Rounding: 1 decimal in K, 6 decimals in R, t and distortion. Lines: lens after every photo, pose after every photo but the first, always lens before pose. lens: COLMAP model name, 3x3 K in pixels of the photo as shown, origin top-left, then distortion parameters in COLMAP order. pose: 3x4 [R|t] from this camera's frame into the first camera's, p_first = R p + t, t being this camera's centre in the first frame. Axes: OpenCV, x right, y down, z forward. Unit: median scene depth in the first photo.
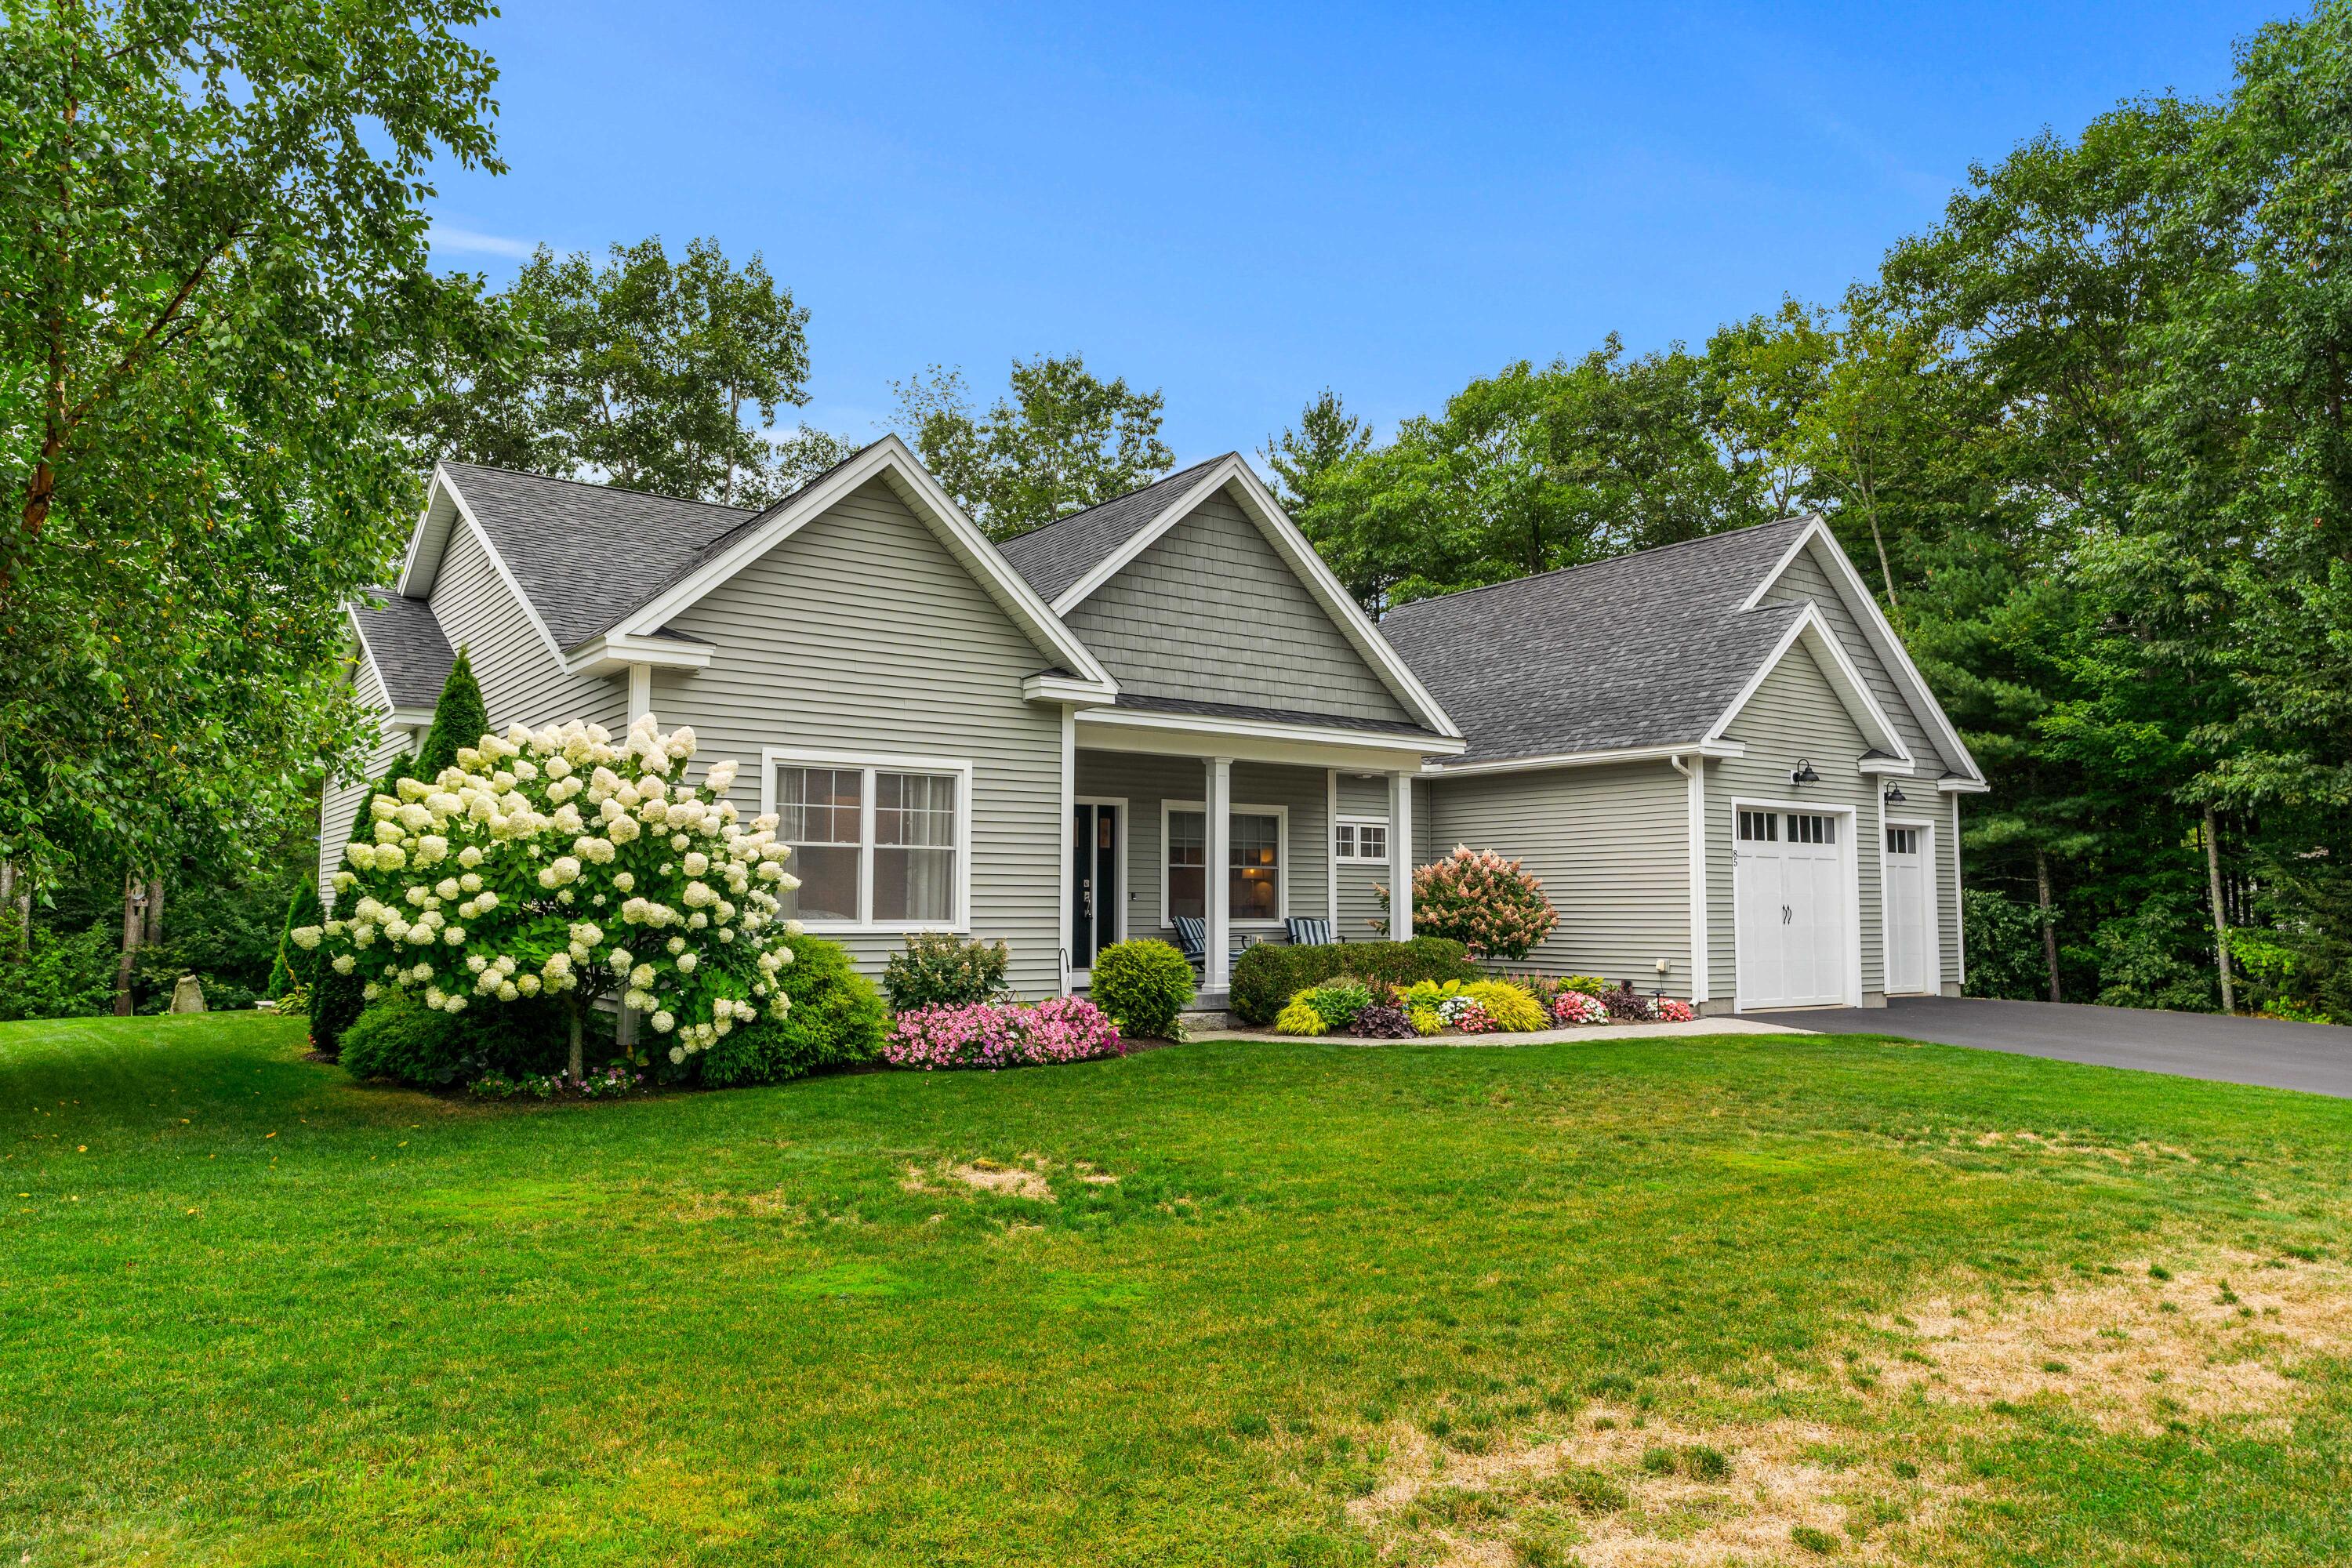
lens RADIAL K [[1606.0, 0, 1188.9], [0, 1606.0, 772.8], [0, 0, 1]] dist [0.000684, -0.000063]
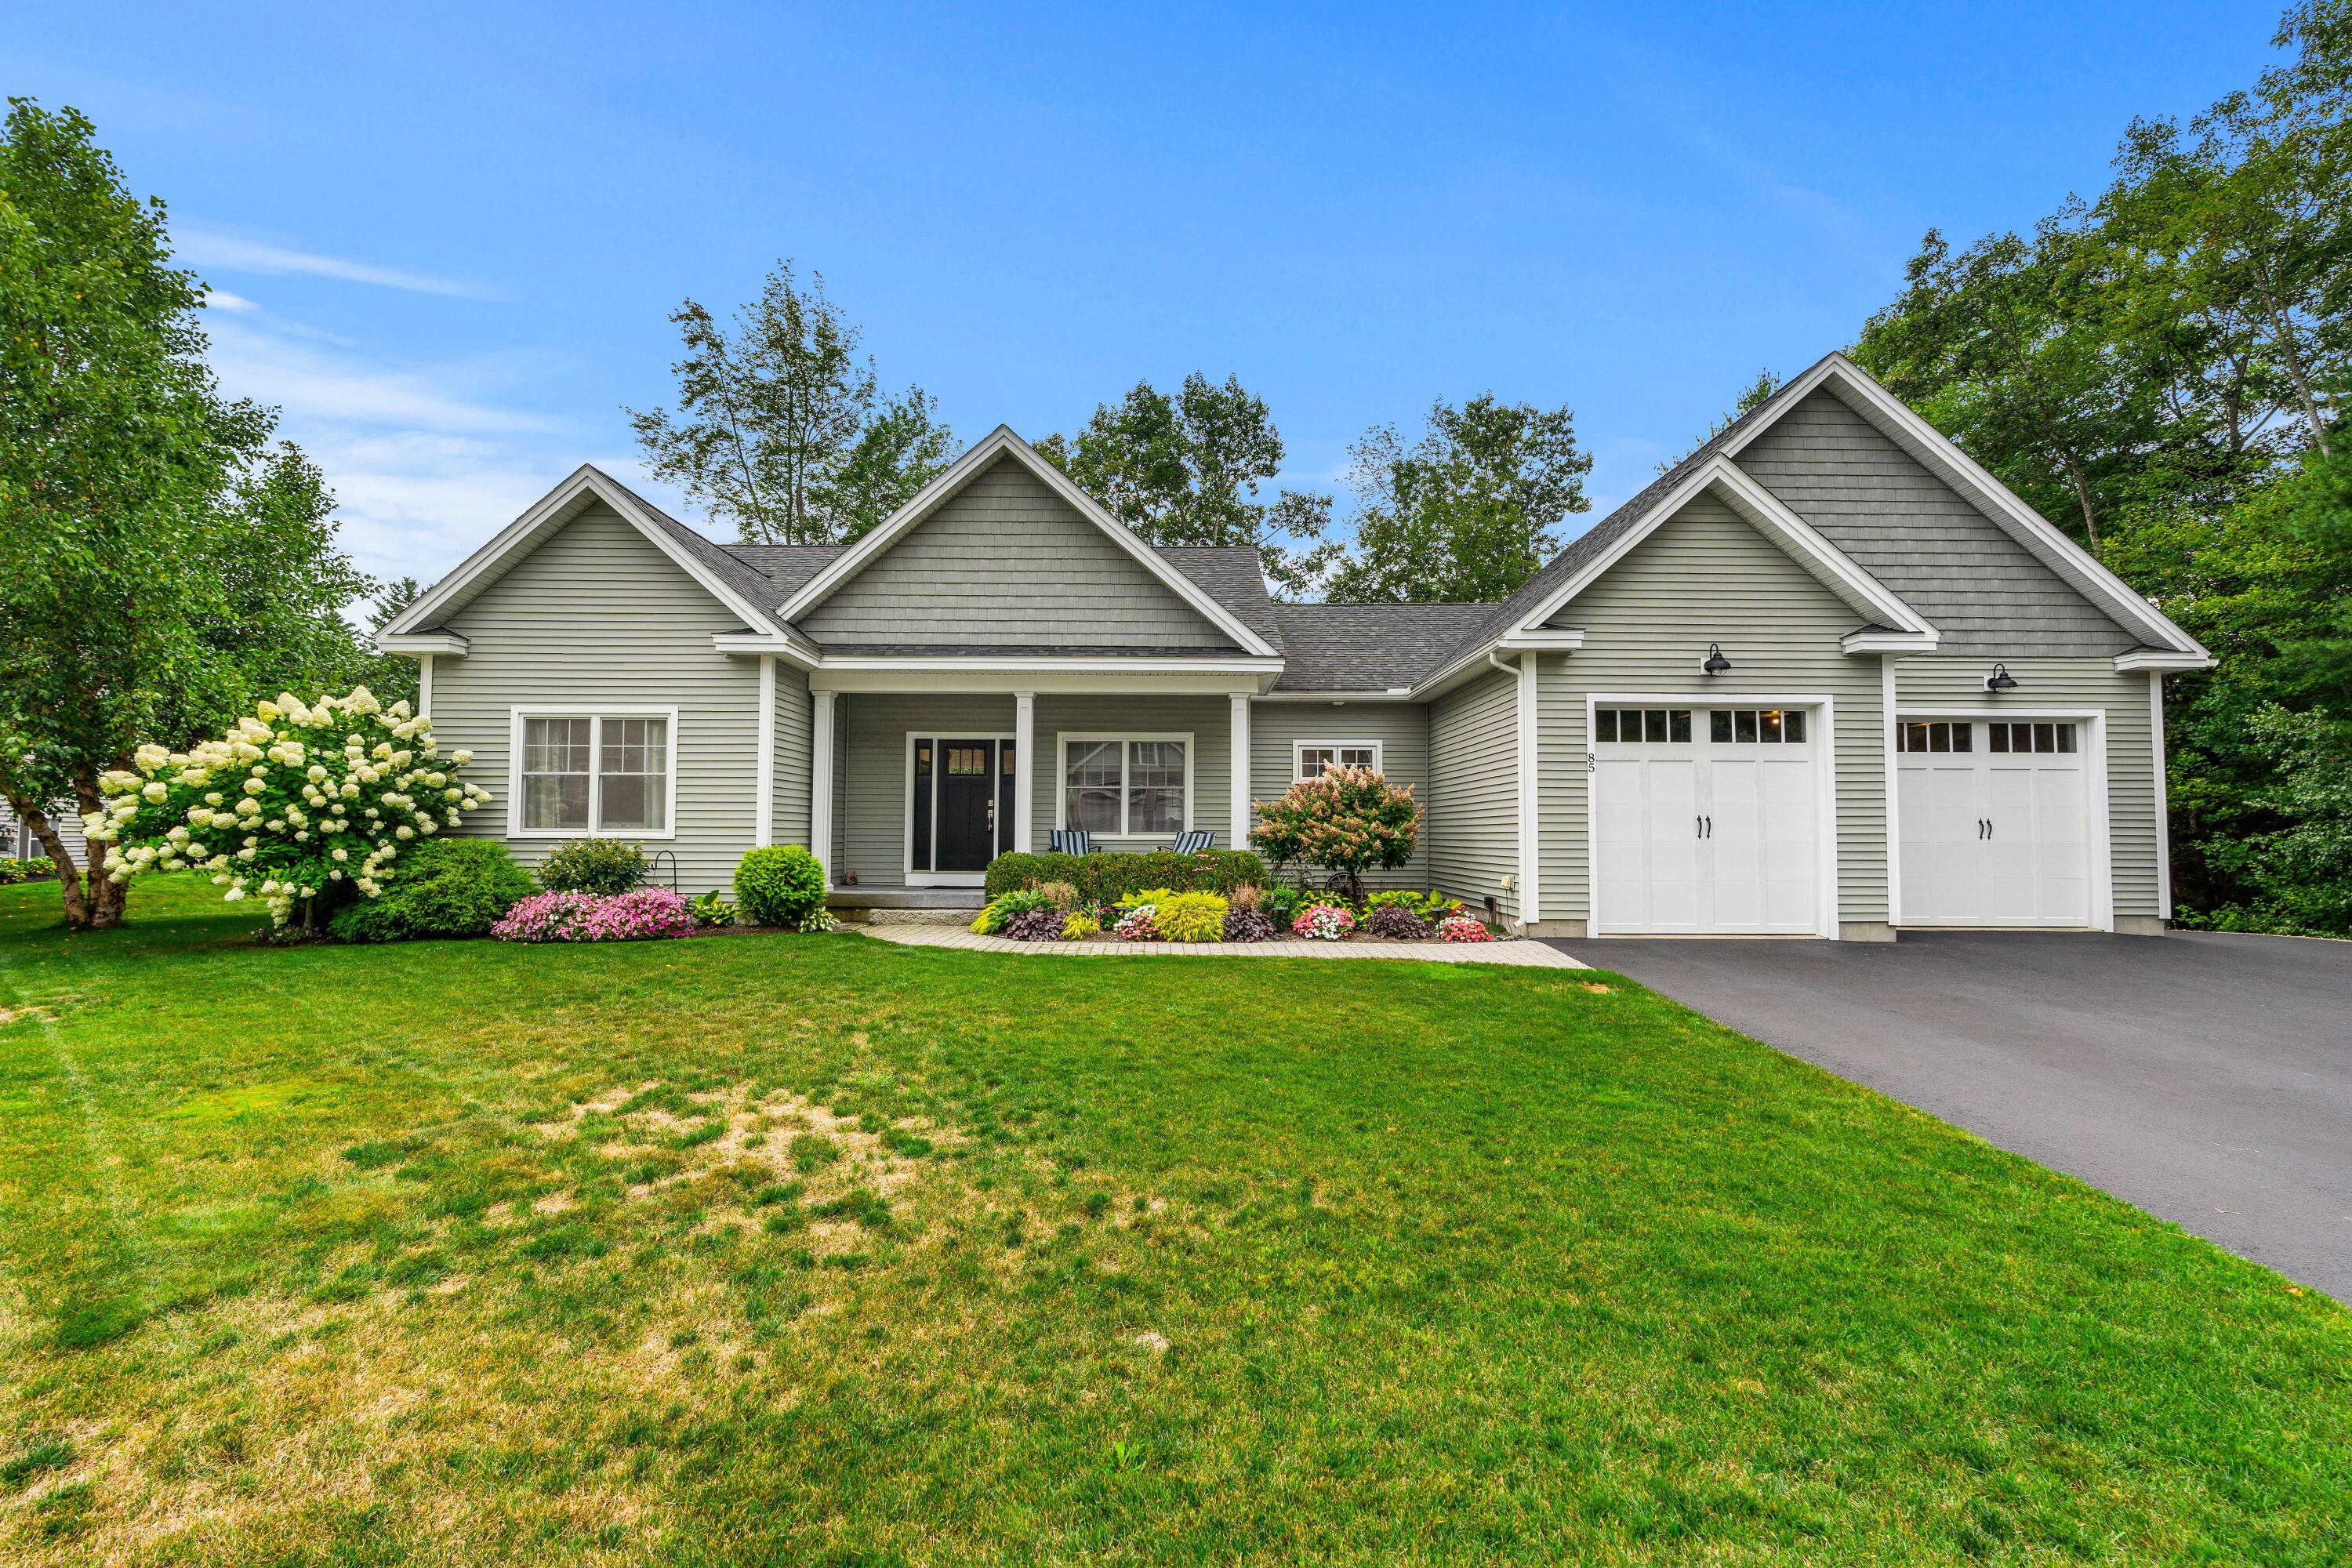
lens RADIAL K [[1058.4, 0, 1167.5], [0, 1058.4, 789.4], [0, 0, 1]] dist [-0.007130, 0.002677]
pose [[0.809345, -0.023916, -0.586846, 0.507957], [0.048881, 0.998447, 0.026724, 0.041898], [0.585296, -0.050315, 0.809257, 0.403564]]
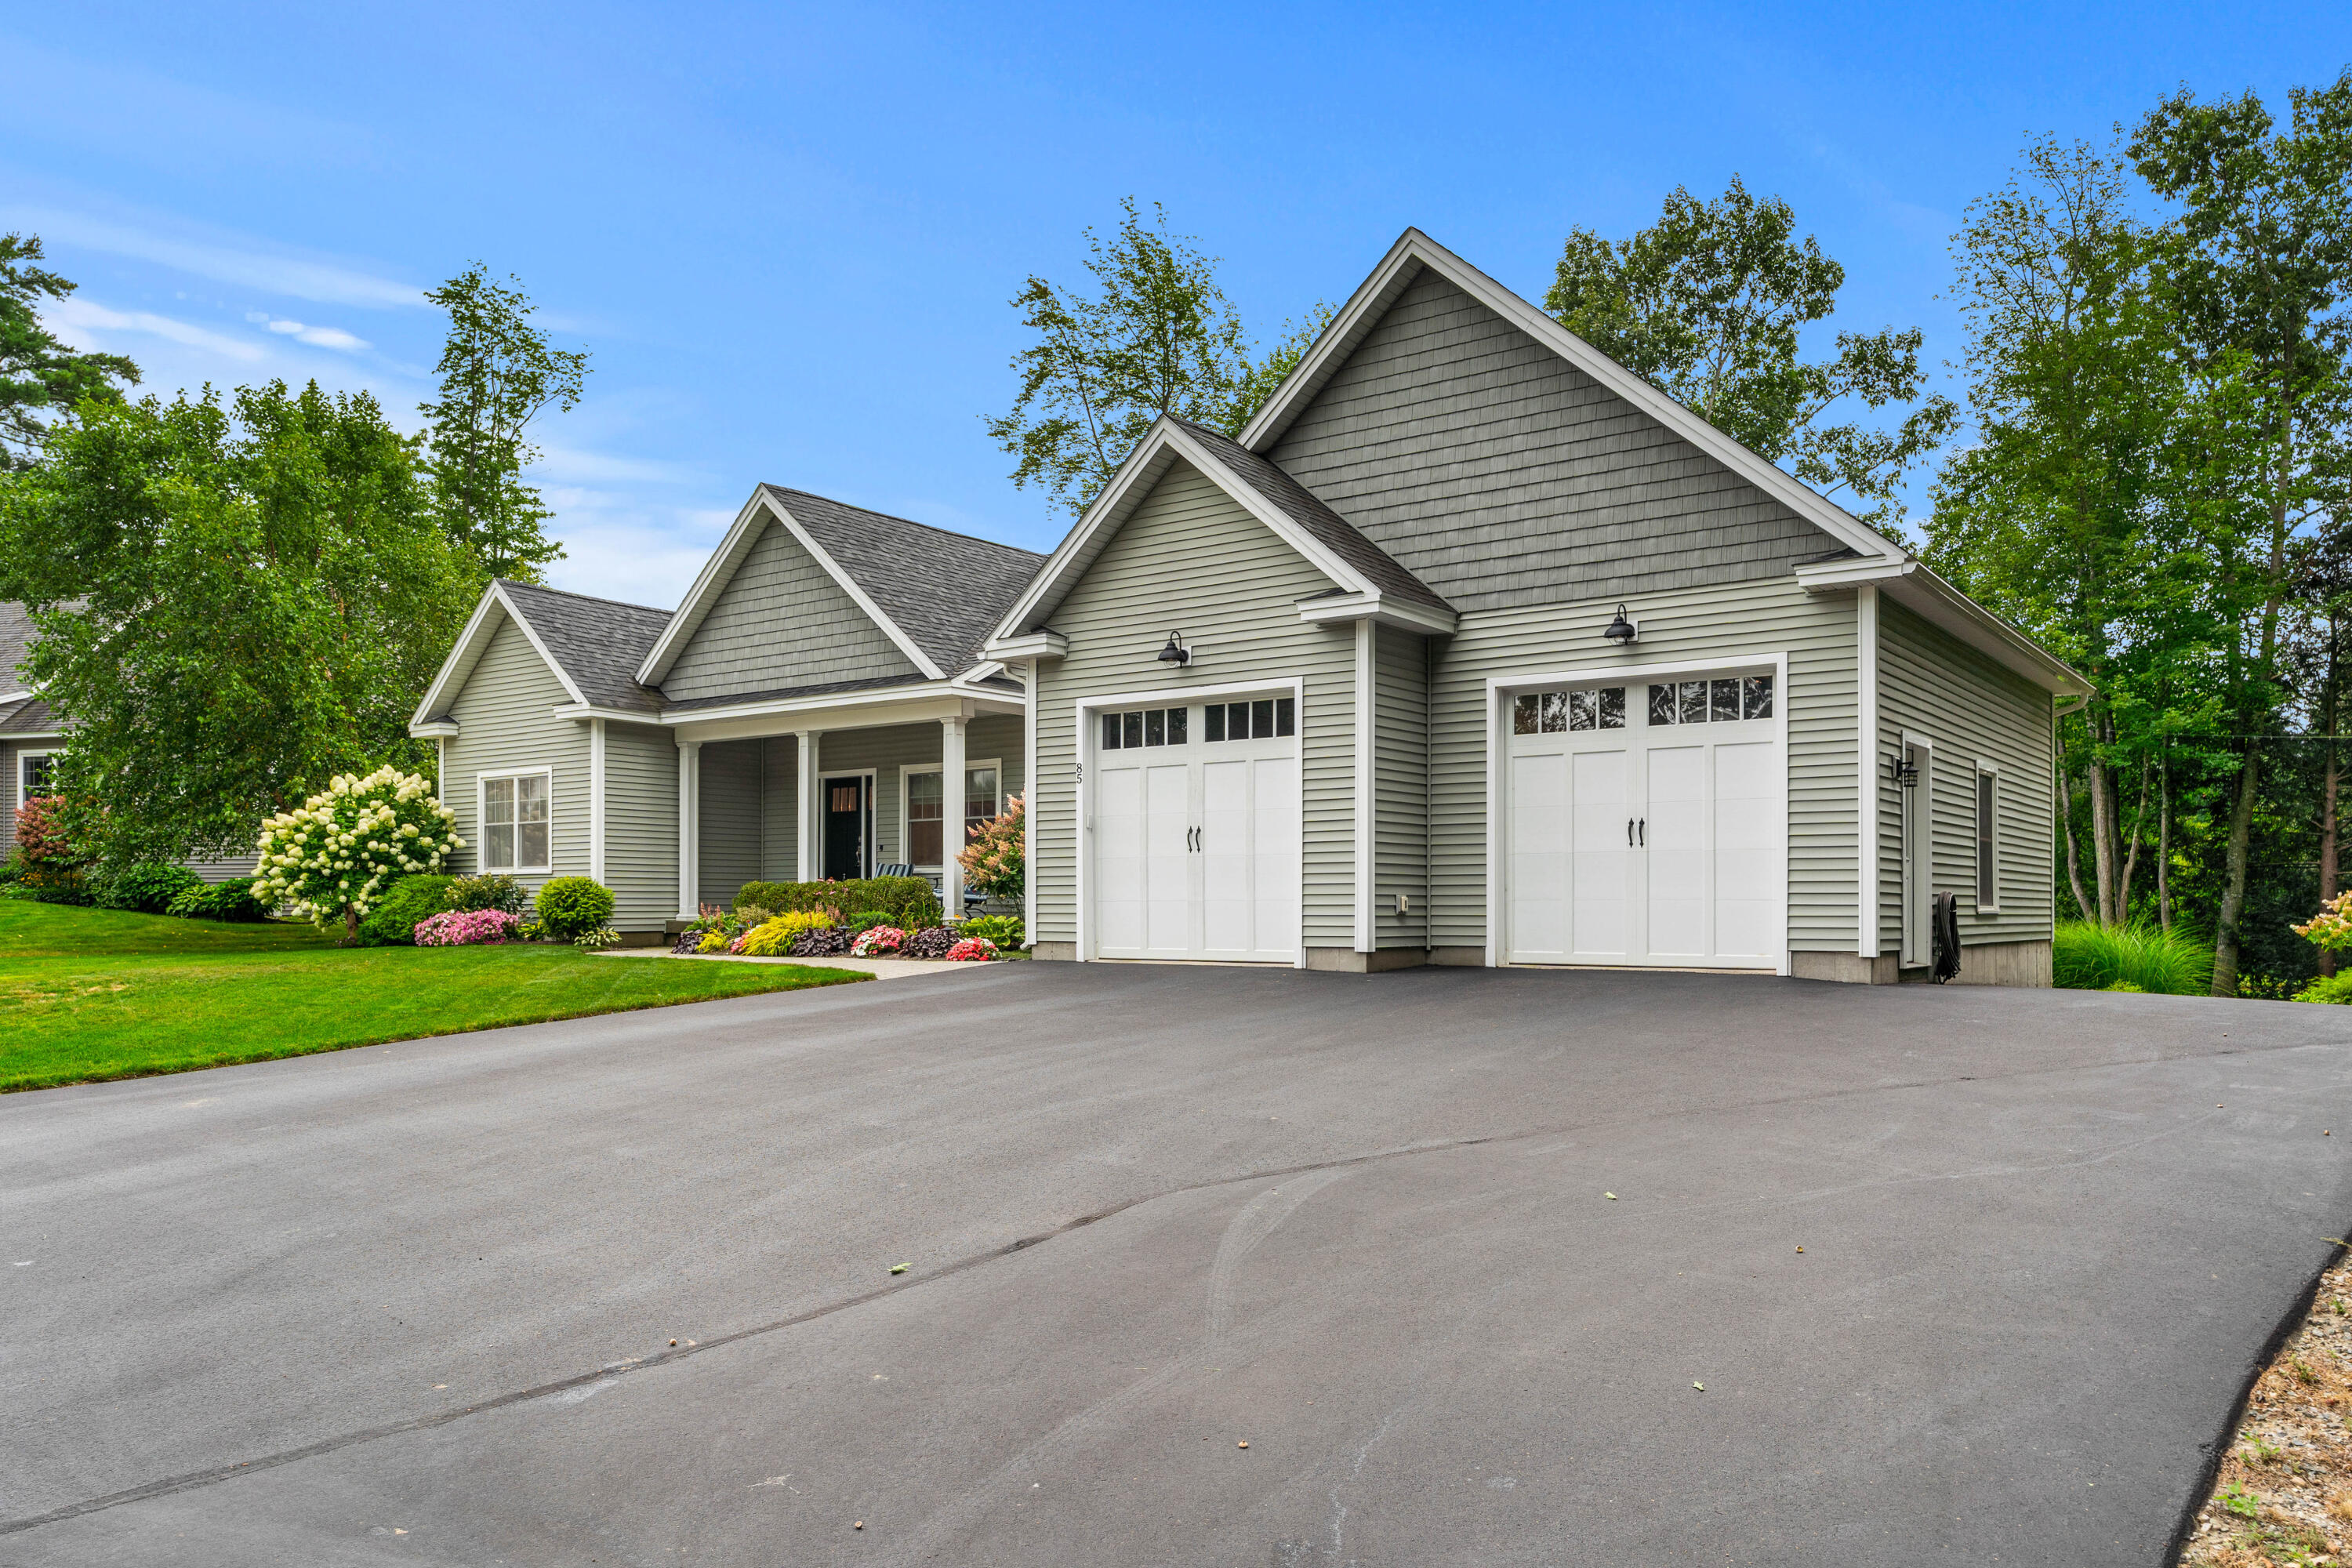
lens RADIAL K [[1639.5, 0, 1164.6], [0, 1639.5, 913.0], [0, 0, 1]] dist [0.005641, 0.001910]
pose [[0.295439, 0.000097, -0.955362, 1.192733], [0.083625, 0.996159, 0.025962, 0.109457], [0.951695, -0.087562, 0.294296, 0.812400]]
